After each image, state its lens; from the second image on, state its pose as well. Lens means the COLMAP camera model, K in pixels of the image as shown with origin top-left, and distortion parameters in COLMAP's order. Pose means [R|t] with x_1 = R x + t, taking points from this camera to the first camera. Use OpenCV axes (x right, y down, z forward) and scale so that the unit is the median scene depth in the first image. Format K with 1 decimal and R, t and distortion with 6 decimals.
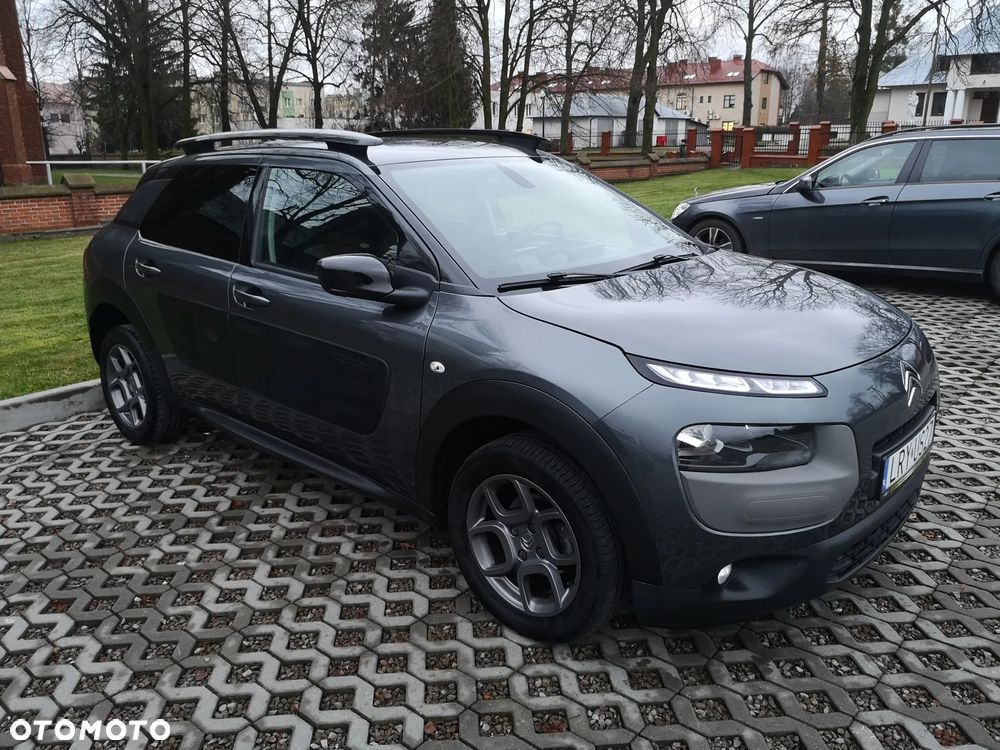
lens RADIAL K [[796.1, 0, 499.2], [0, 796.1, 375.2], [0, 0, 1]] dist [0.006994, -0.021895]
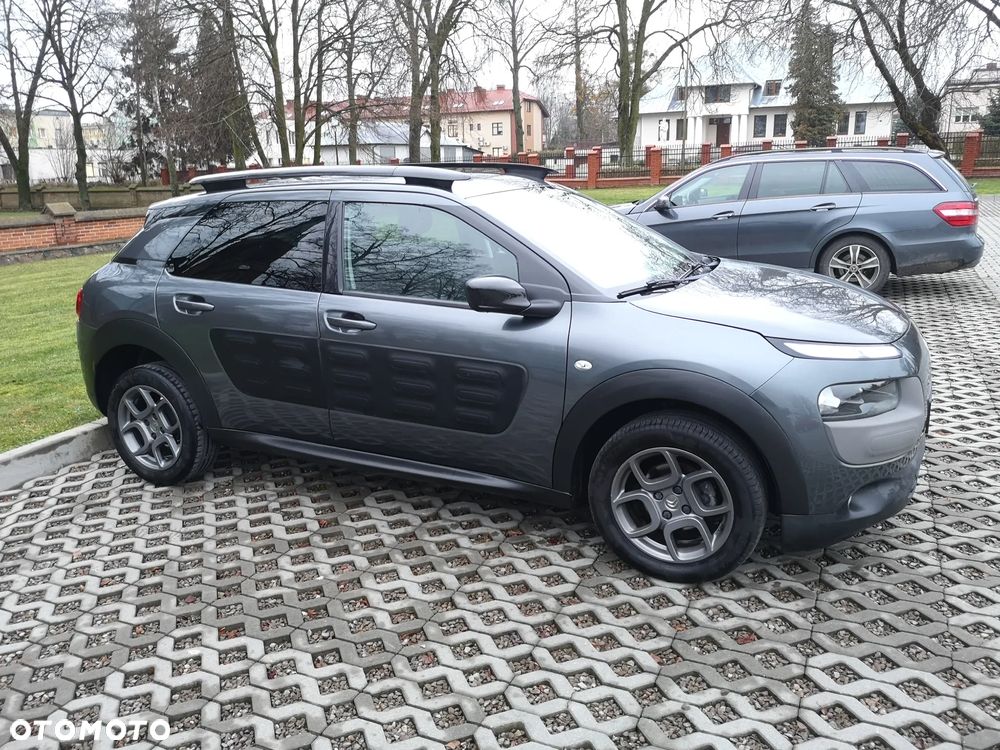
lens RADIAL K [[796.1, 0, 500.6], [0, 796.1, 372.2], [0, 0, 1]] dist [0.006994, -0.021895]
pose [[0.961223, -0.086247, 0.261938, -0.327528], [0.095172, 0.995227, -0.021555, 0.009141], [-0.258829, 0.045648, 0.964844, -0.067479]]
